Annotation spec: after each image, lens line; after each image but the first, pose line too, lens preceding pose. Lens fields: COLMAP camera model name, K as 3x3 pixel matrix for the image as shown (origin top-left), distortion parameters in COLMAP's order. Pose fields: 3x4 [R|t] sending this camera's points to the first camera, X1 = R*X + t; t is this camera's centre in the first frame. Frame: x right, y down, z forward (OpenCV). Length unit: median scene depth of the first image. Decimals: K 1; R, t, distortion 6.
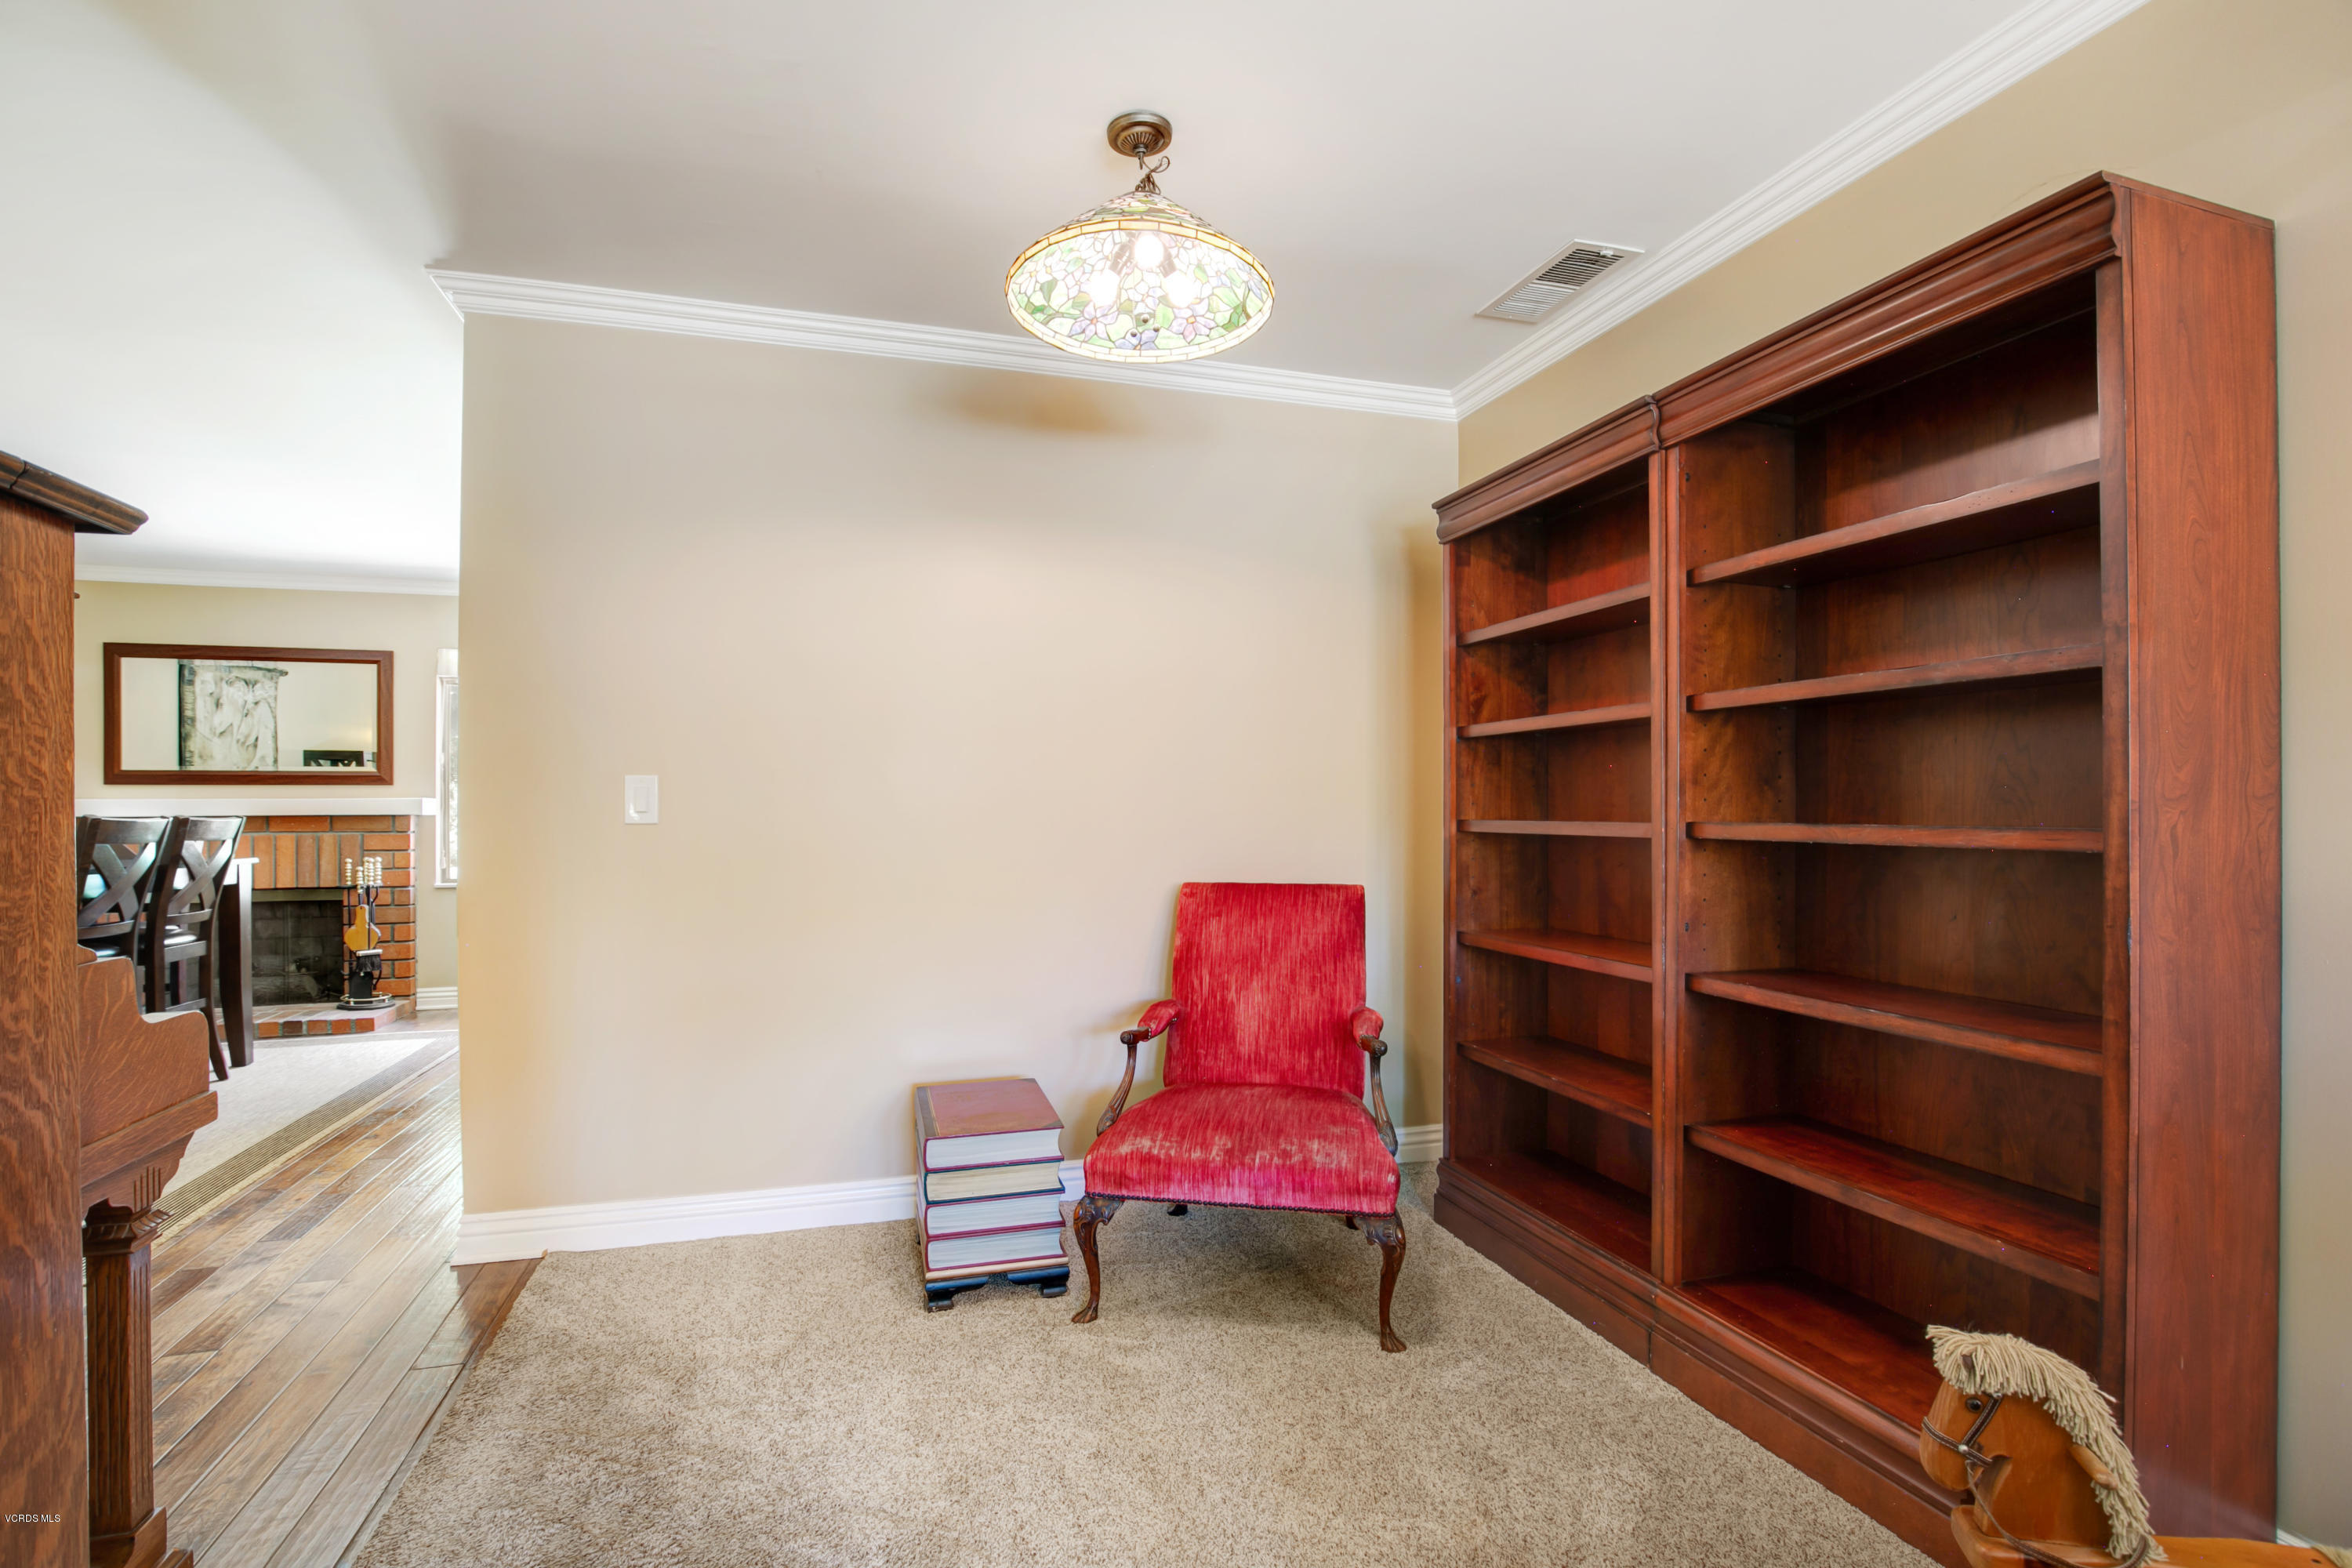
lens RADIAL K [[1102.7, 0, 1171.7], [0, 1102.7, 793.9], [0, 0, 1]] dist [-0.035614, 0.006085]
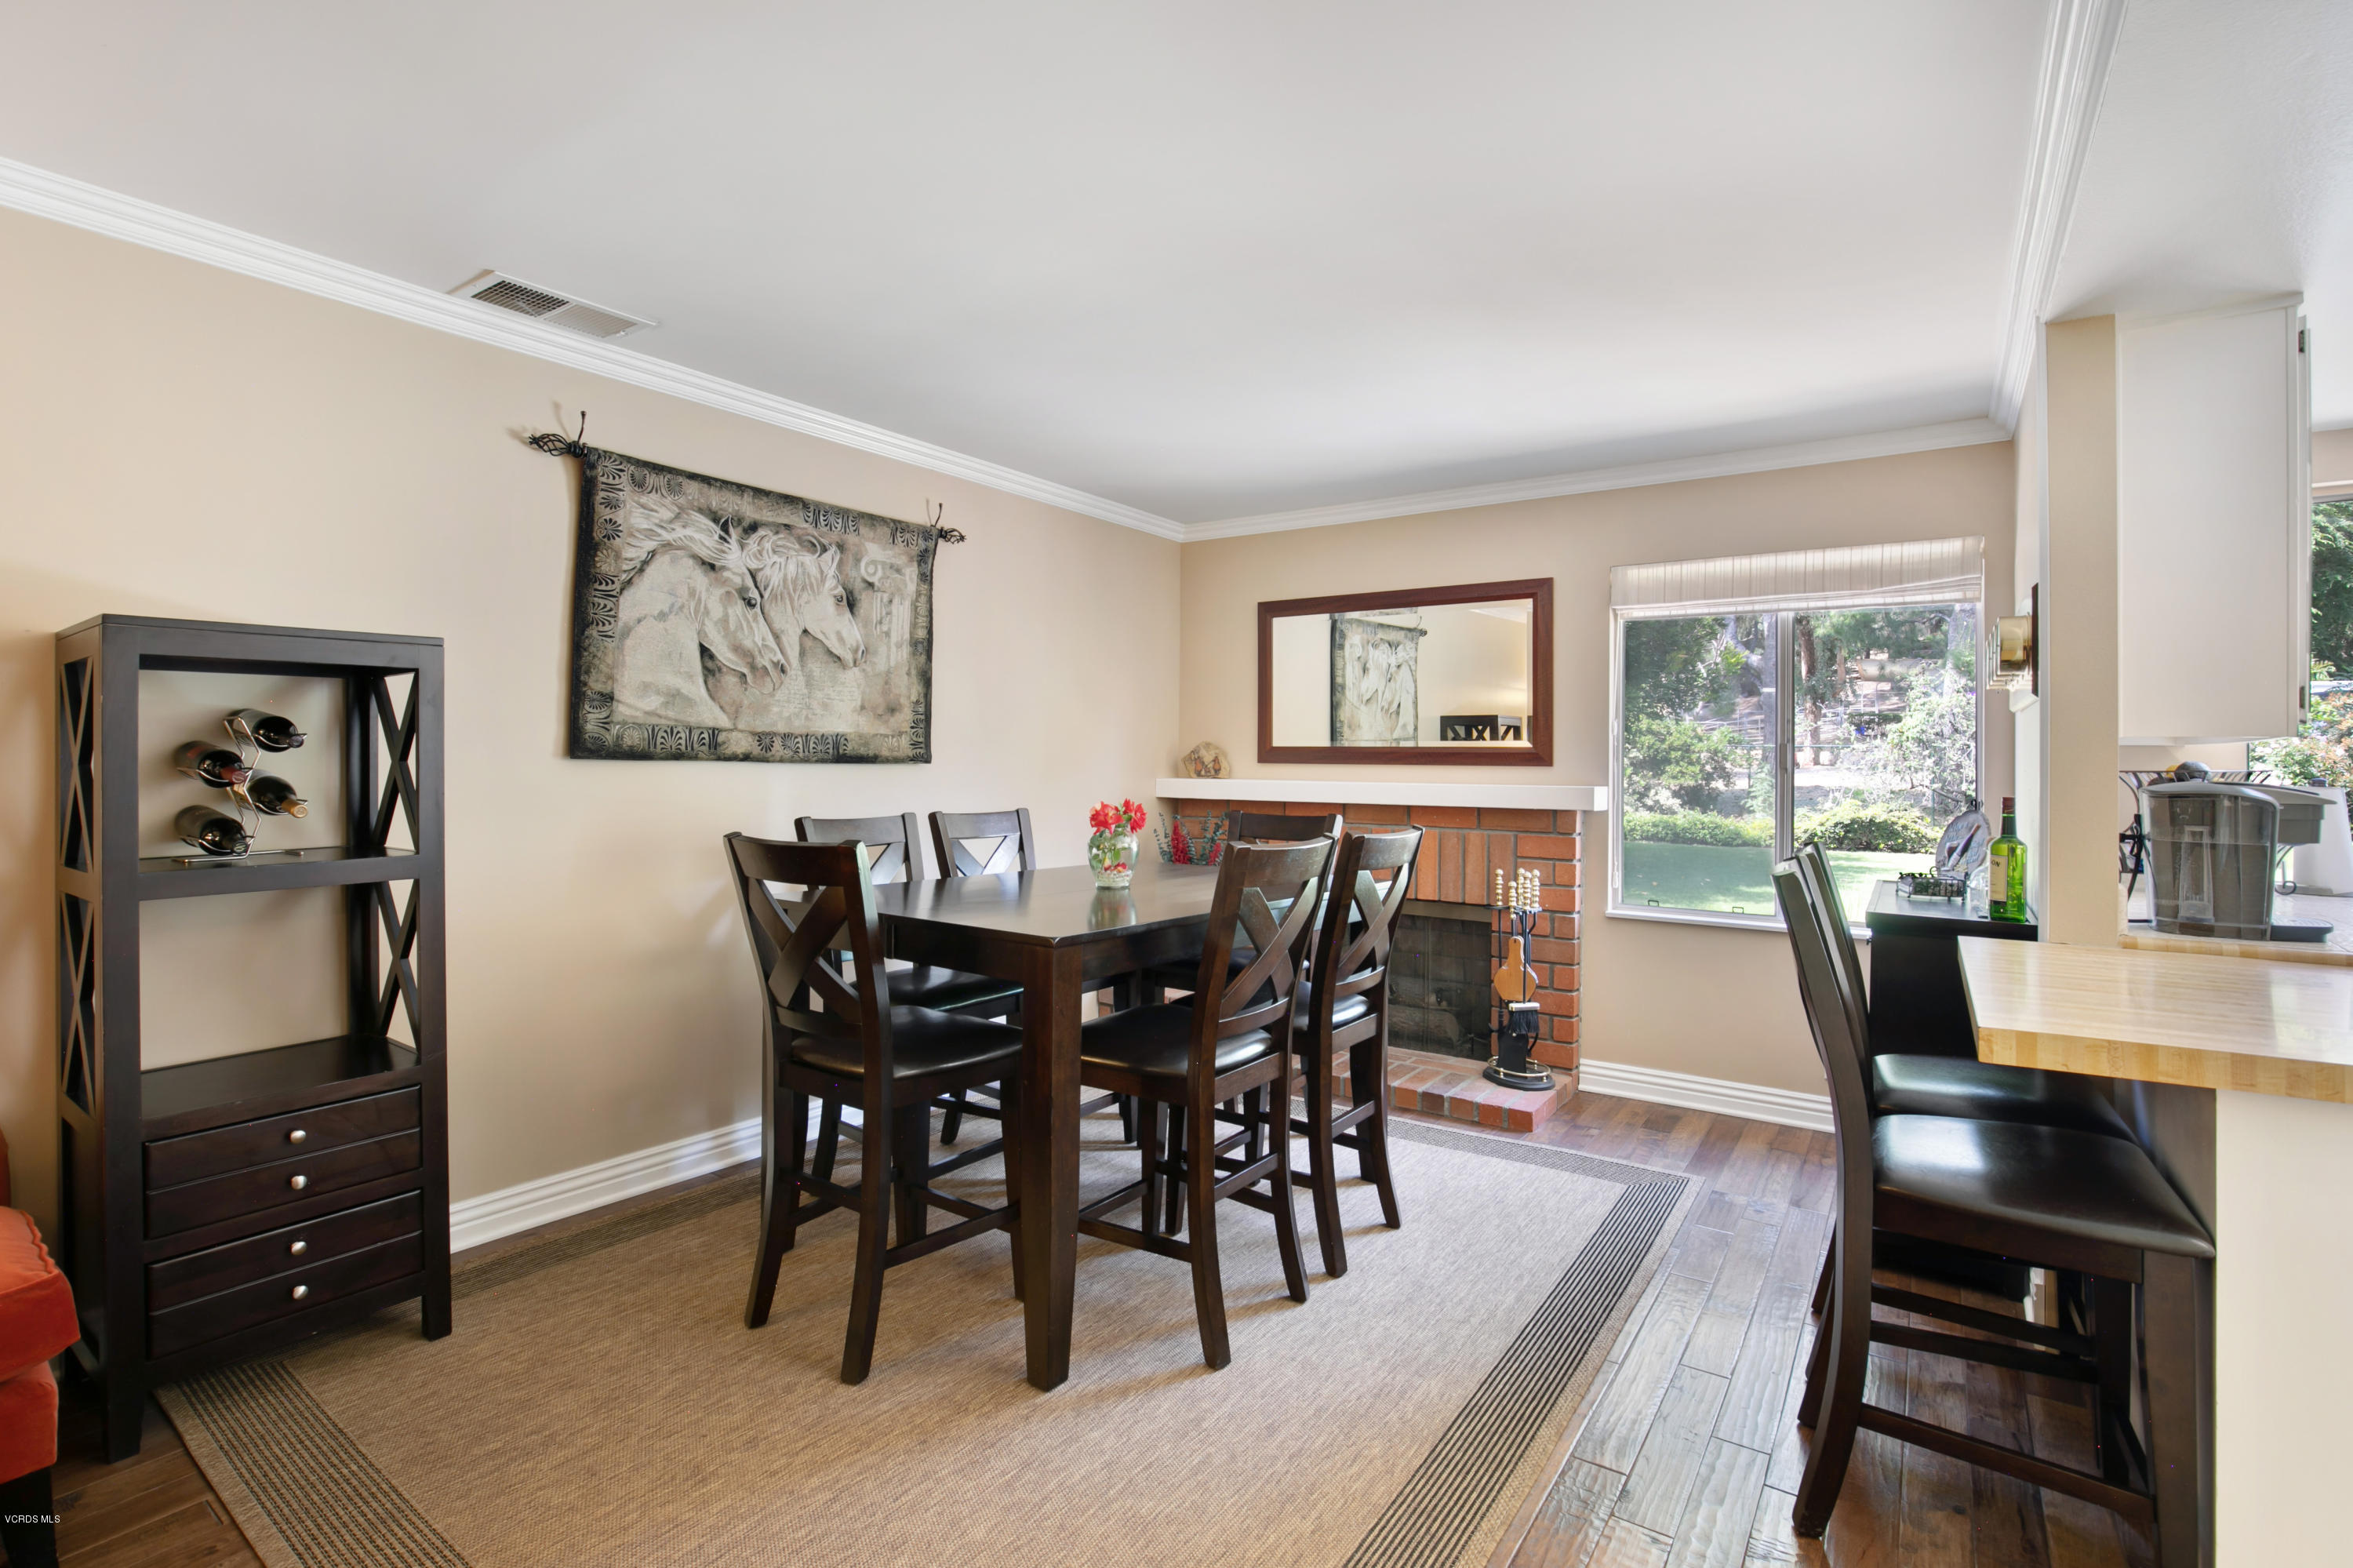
lens RADIAL K [[1103.2, 0, 1132.1], [0, 1103.2, 756.1], [0, 0, 1]] dist [-0.035614, 0.006085]
pose [[0.588209, 0.010863, -0.808636, -0.288307], [-0.006262, 0.999941, 0.008878, -0.018965], [0.808685, -0.000158, 0.588242, 0.340870]]
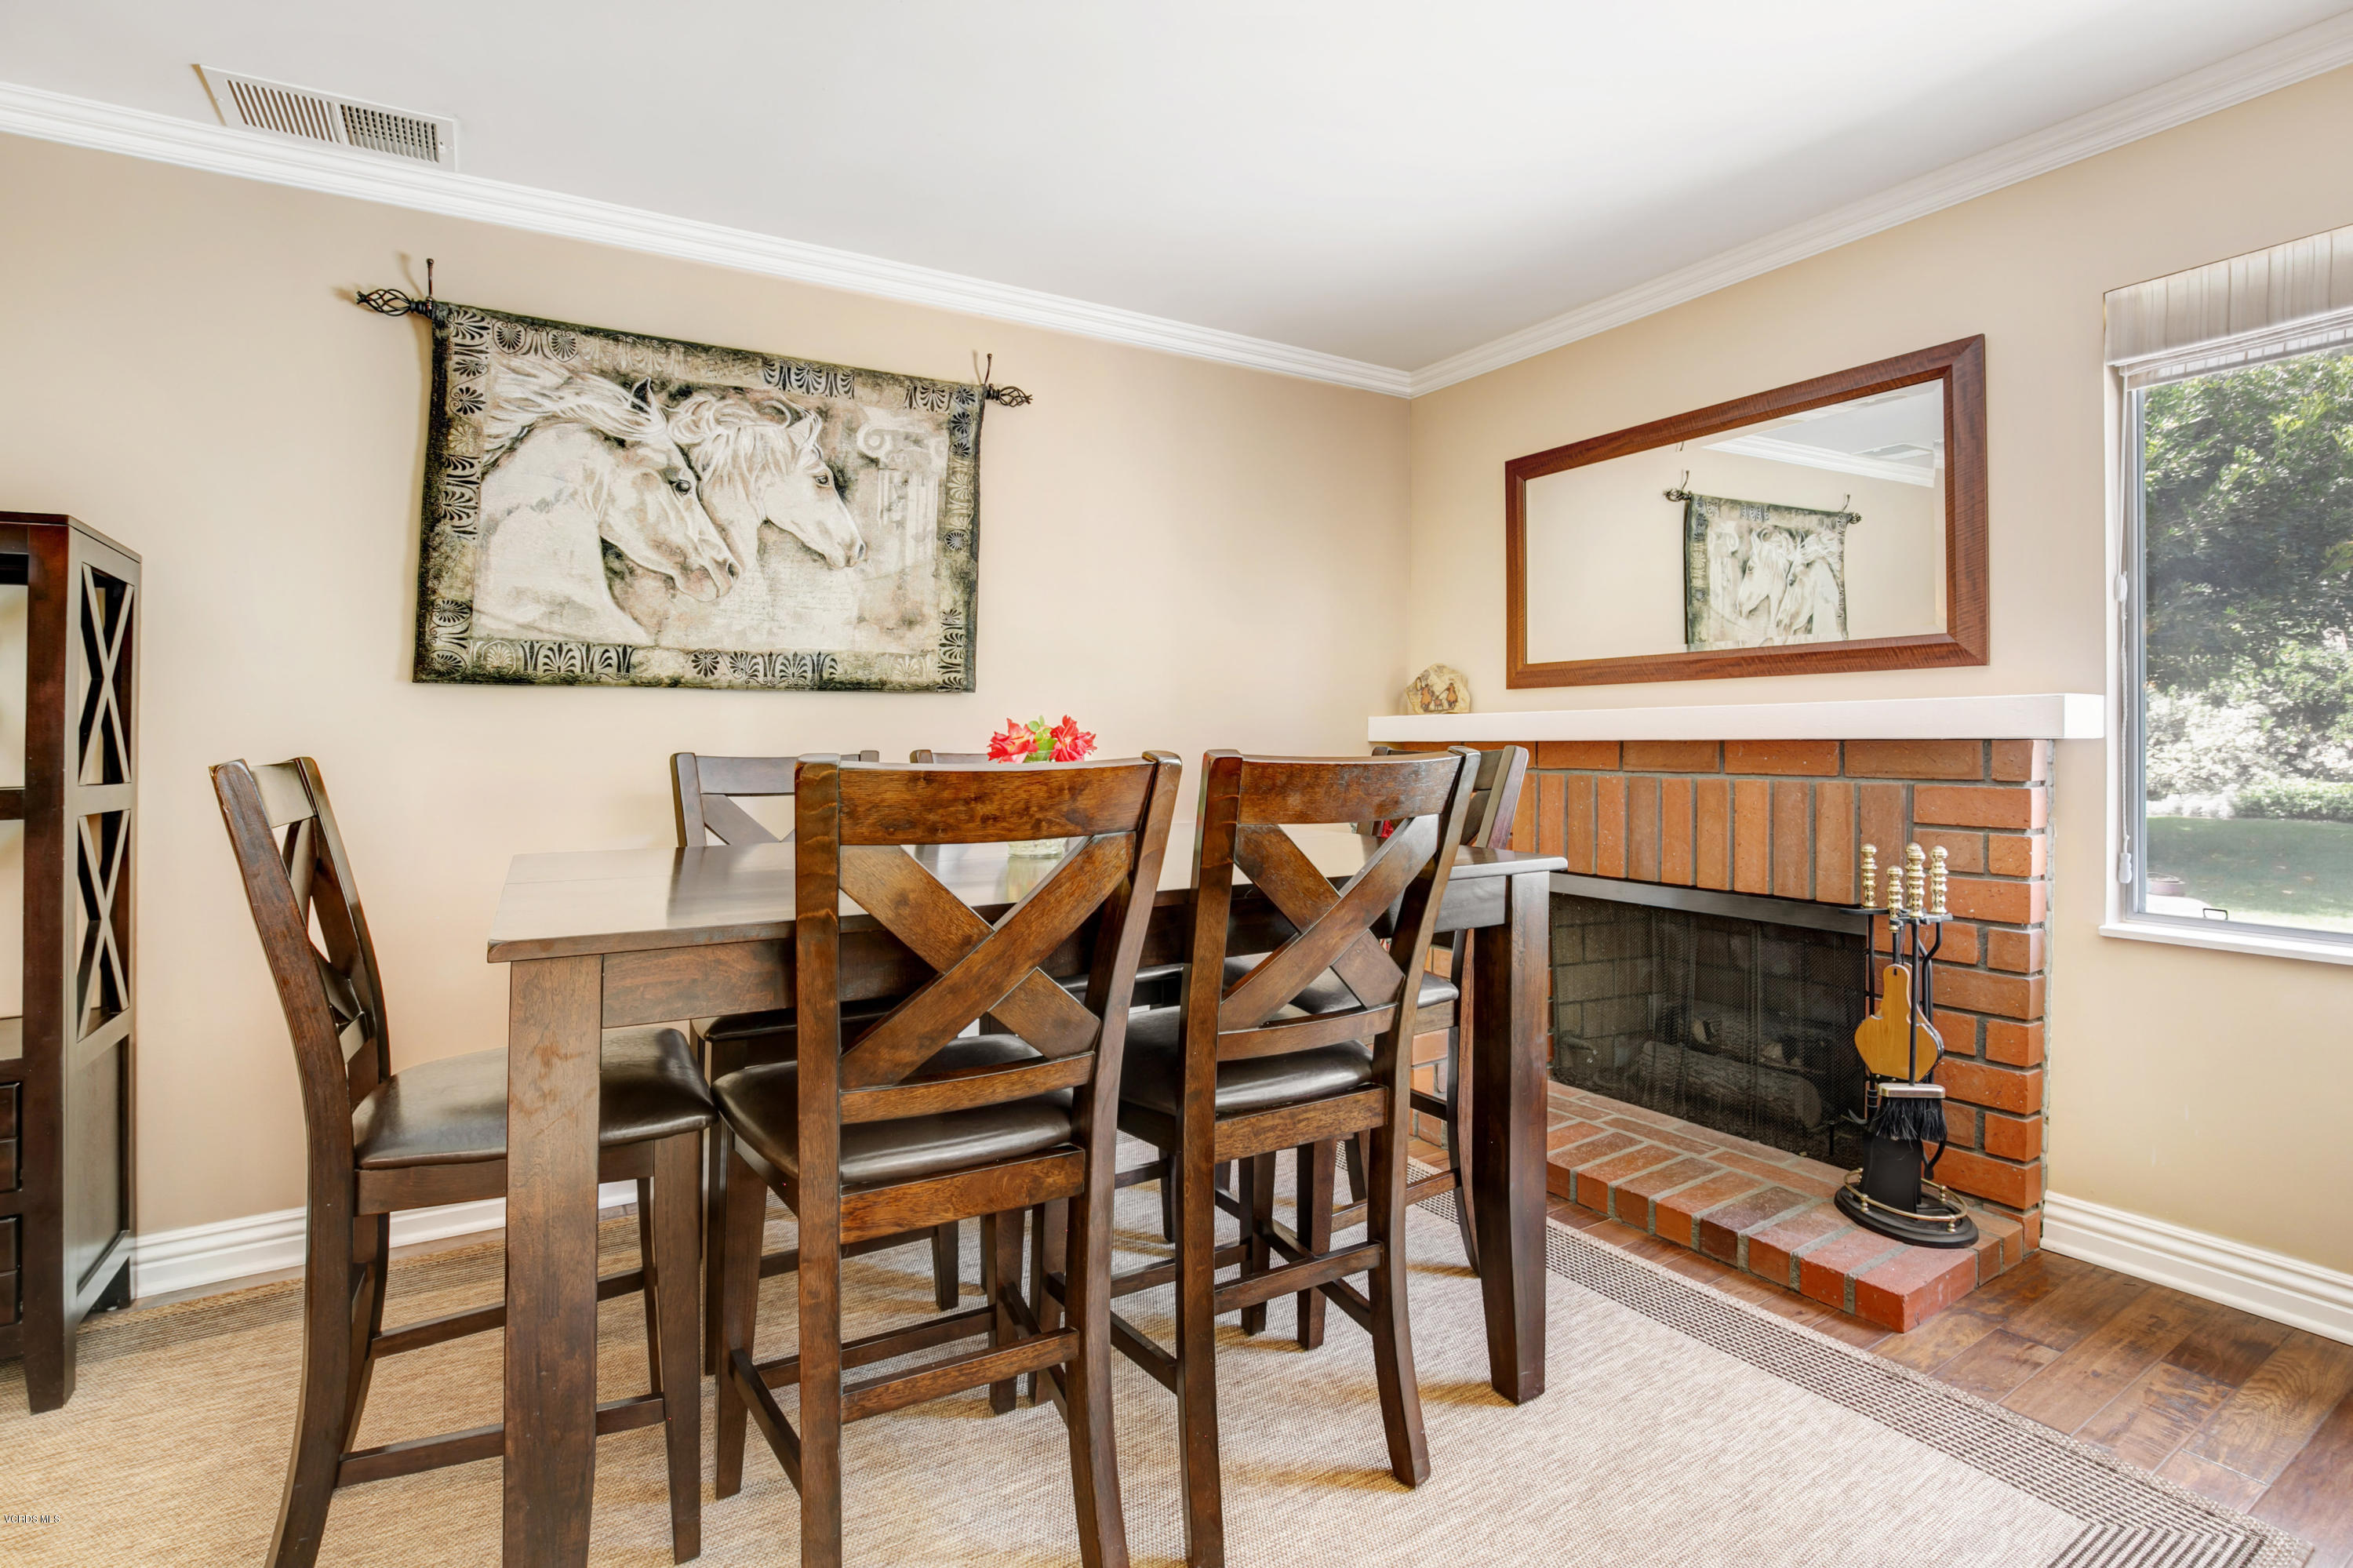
lens RADIAL K [[1103.2, 0, 1122.0], [0, 1103.2, 737.3], [0, 0, 1]] dist [-0.035614, 0.006085]
pose [[0.221739, 0.004321, -0.975097, -0.384711], [0.020710, 0.999744, 0.009139, 0.008279], [0.974886, -0.022221, 0.221592, 0.578306]]
